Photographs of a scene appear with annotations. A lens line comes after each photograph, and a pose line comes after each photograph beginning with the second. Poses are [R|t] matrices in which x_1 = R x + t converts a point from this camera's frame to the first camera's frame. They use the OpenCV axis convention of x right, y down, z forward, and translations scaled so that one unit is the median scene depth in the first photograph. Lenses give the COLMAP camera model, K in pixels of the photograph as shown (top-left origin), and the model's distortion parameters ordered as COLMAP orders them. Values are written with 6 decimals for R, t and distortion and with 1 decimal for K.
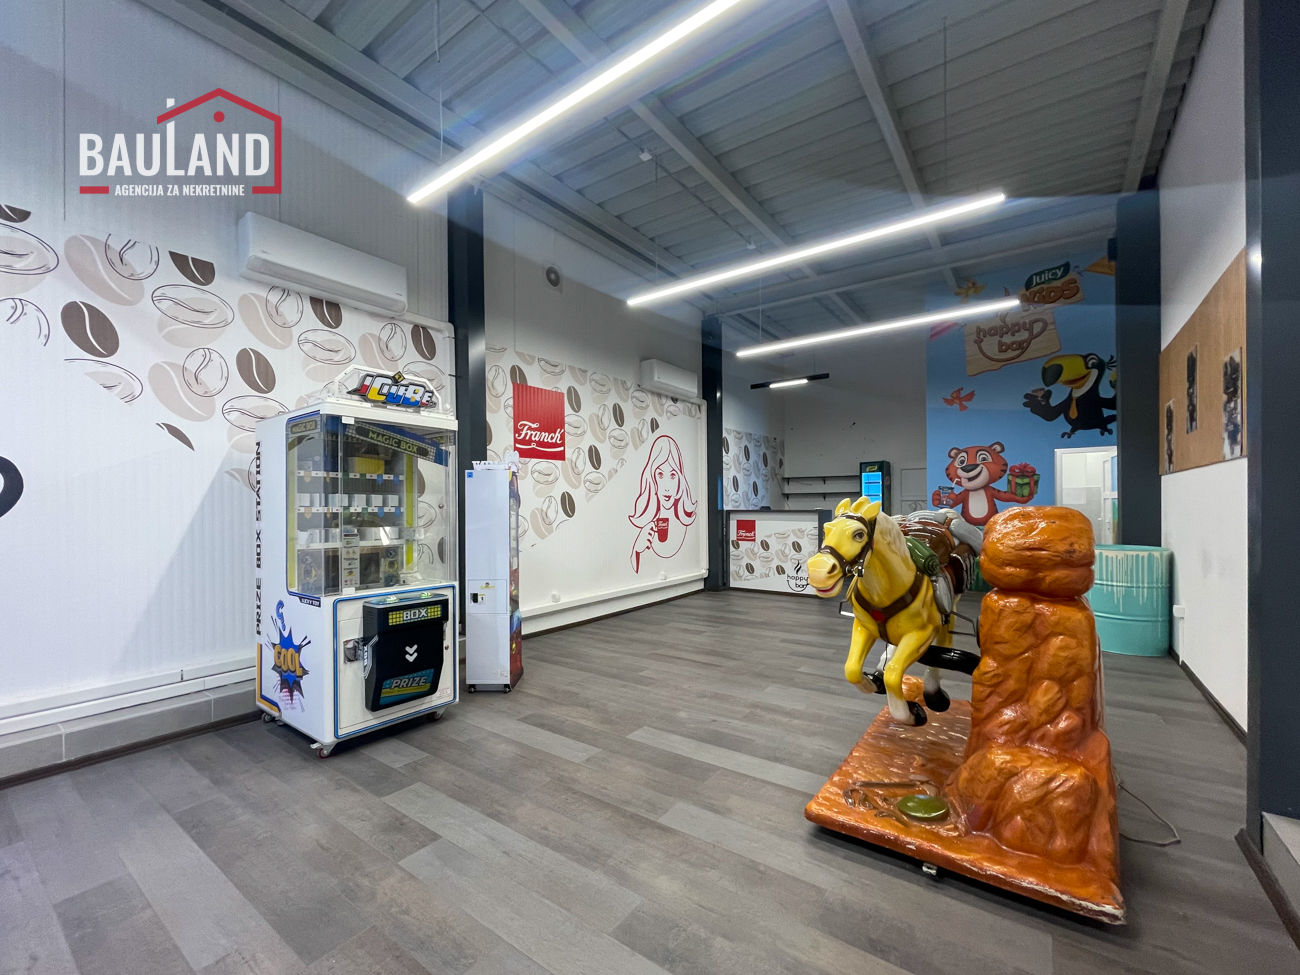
lens RADIAL K [[542.3, 0, 645.5], [0, 542.3, 508.3], [0, 0, 1]] dist [-0.000461, -0.000229]
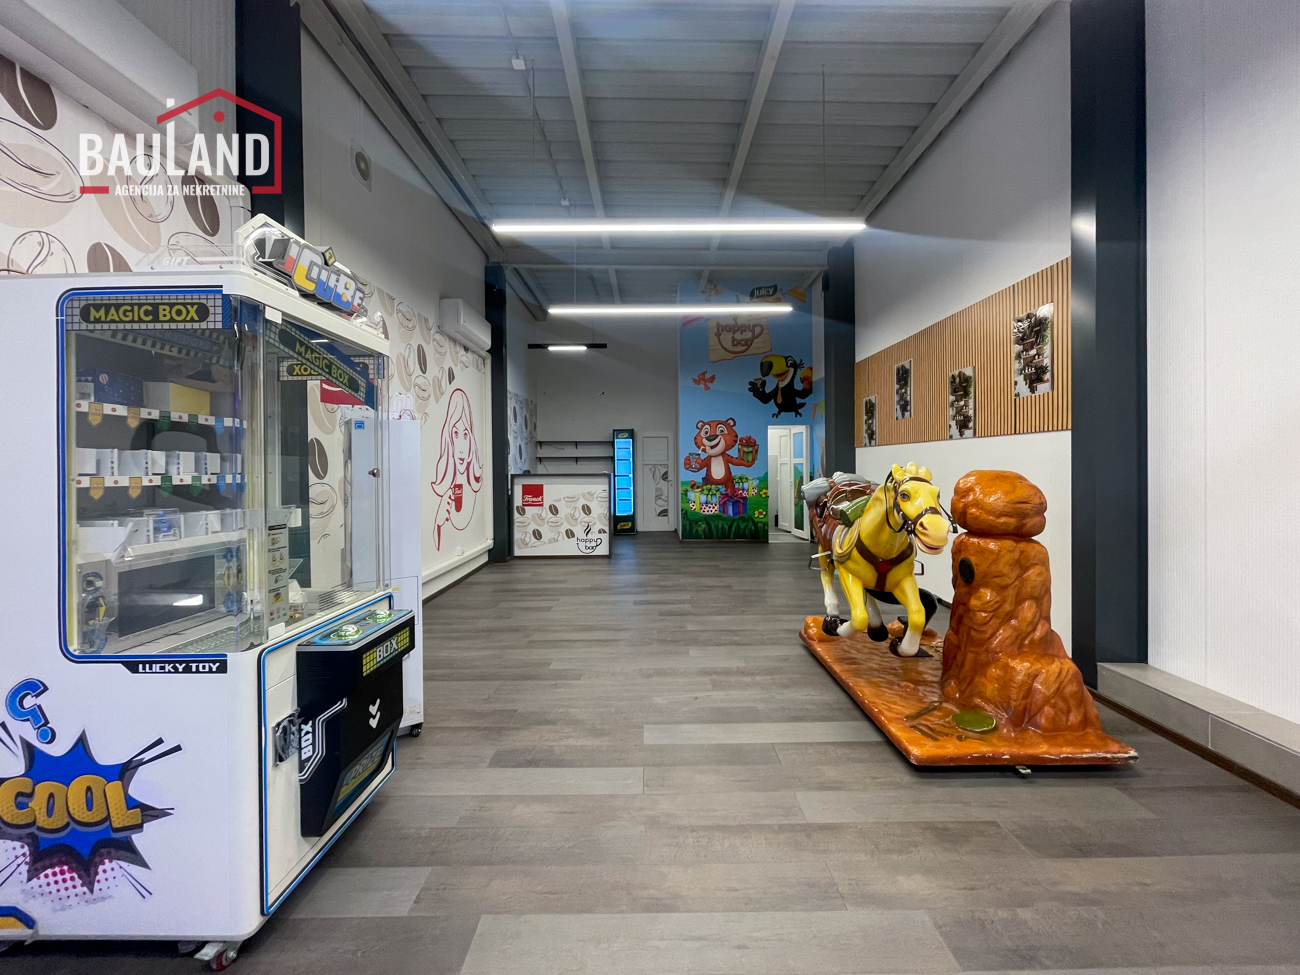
lens RADIAL K [[527.0, 0, 652.3], [0, 527.0, 468.0], [0, 0, 1]] dist [0.001582, -0.000054]
pose [[0.806271, -0.001100, 0.591545, -0.244937], [0.004954, 0.999976, -0.004892, -0.002318], [-0.591526, 0.006875, 0.806257, 0.155468]]
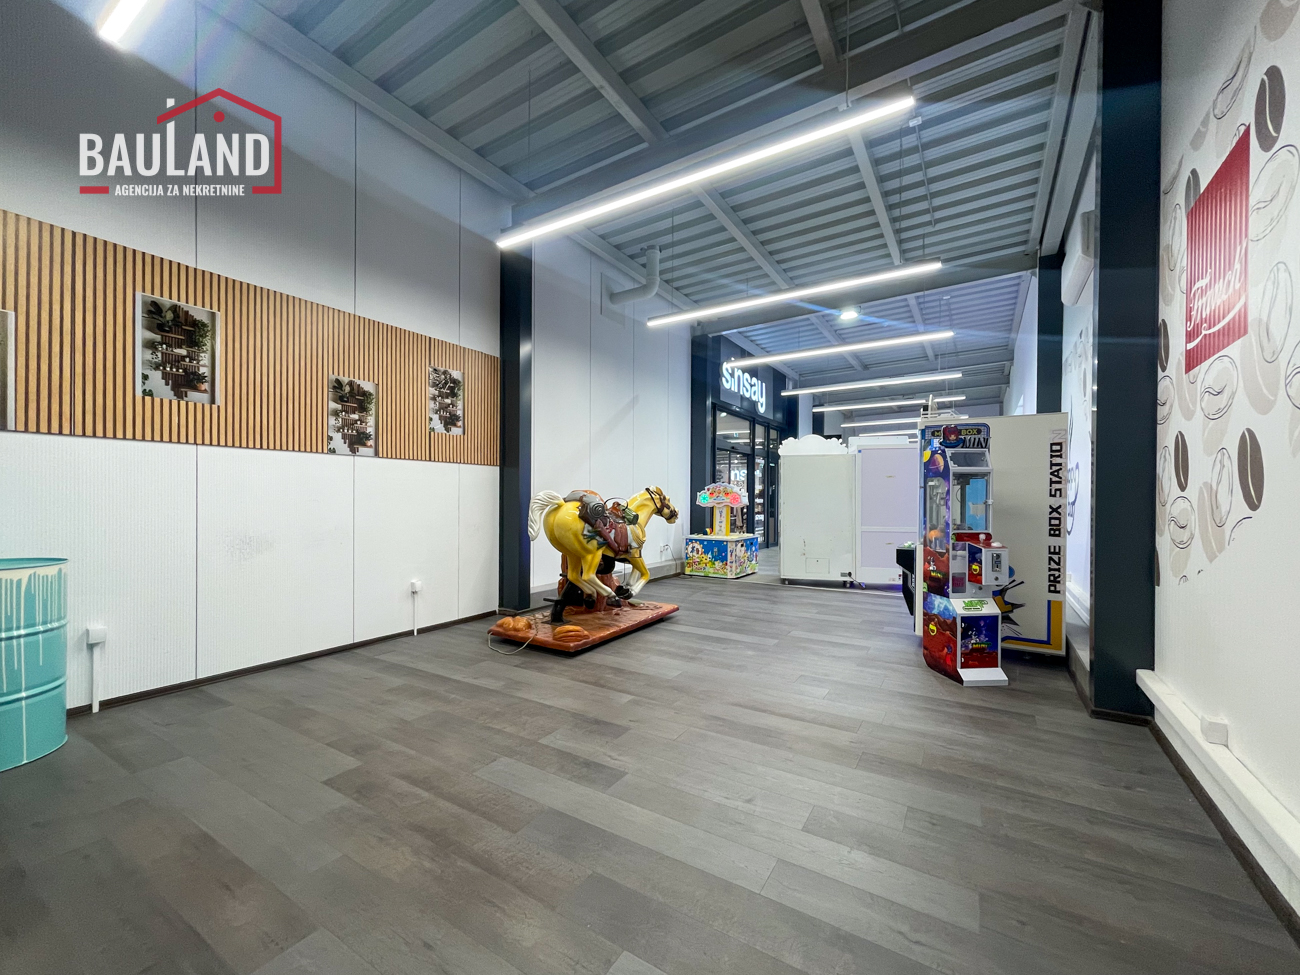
lens RADIAL K [[530.6, 0, 637.1], [0, 530.6, 495.8], [0, 0, 1]] dist [-0.000079, 0.004711]
pose [[-0.998729, 0.003093, -0.050306, 0.207359], [0.002992, 0.999993, 0.002083, 0.006370], [0.050312, 0.001930, -0.998732, 1.173285]]
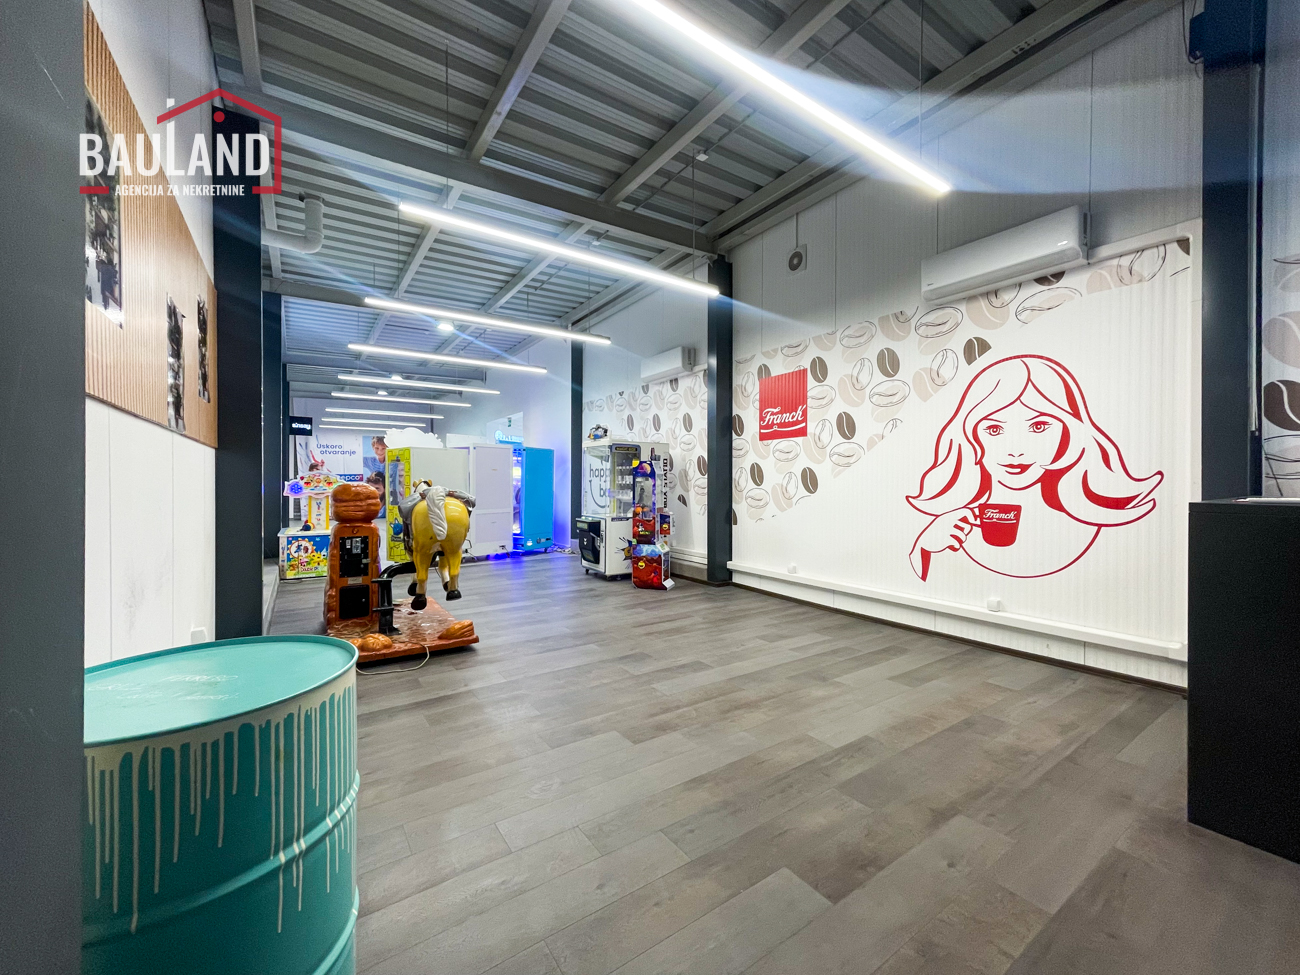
lens RADIAL K [[532.8, 0, 637.0], [0, 532.8, 483.3], [0, 0, 1]] dist [0.026226, -0.000121]
pose [[-0.357494, 0.009815, -0.933864, 0.792318], [-0.002905, 0.999928, 0.011621, -0.010760], [0.933911, 0.006867, -0.357440, 0.956712]]
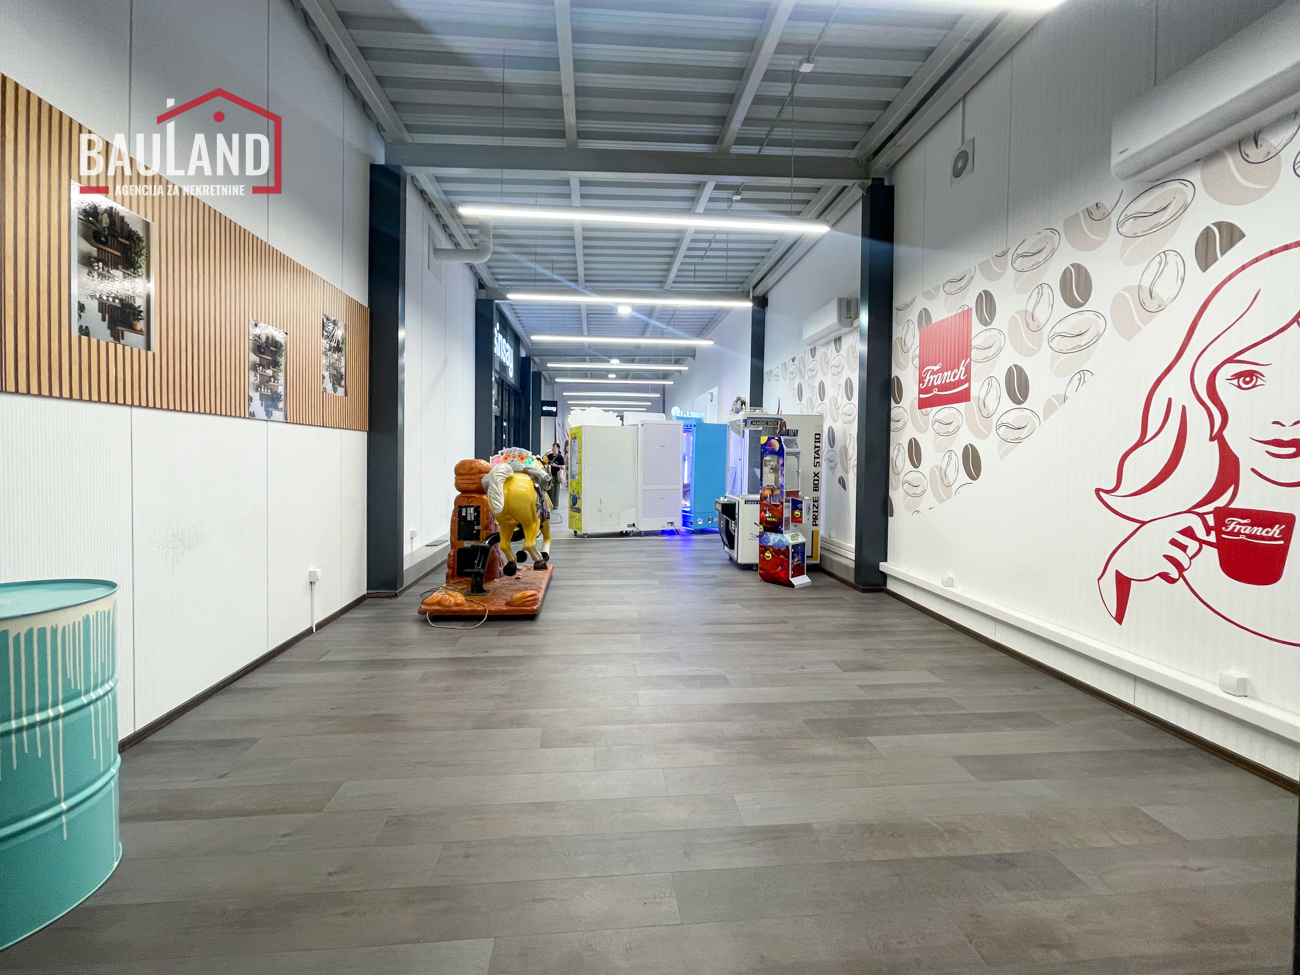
lens RADIAL K [[543.3, 0, 628.8], [0, 543.3, 464.8], [0, 0, 1]] dist [-0.011677, 0.009944]
pose [[-0.770359, 0.010801, -0.637519, 0.598523], [-0.007821, 0.999621, 0.026386, -0.016681], [0.637563, 0.025313, -0.769983, 1.144755]]
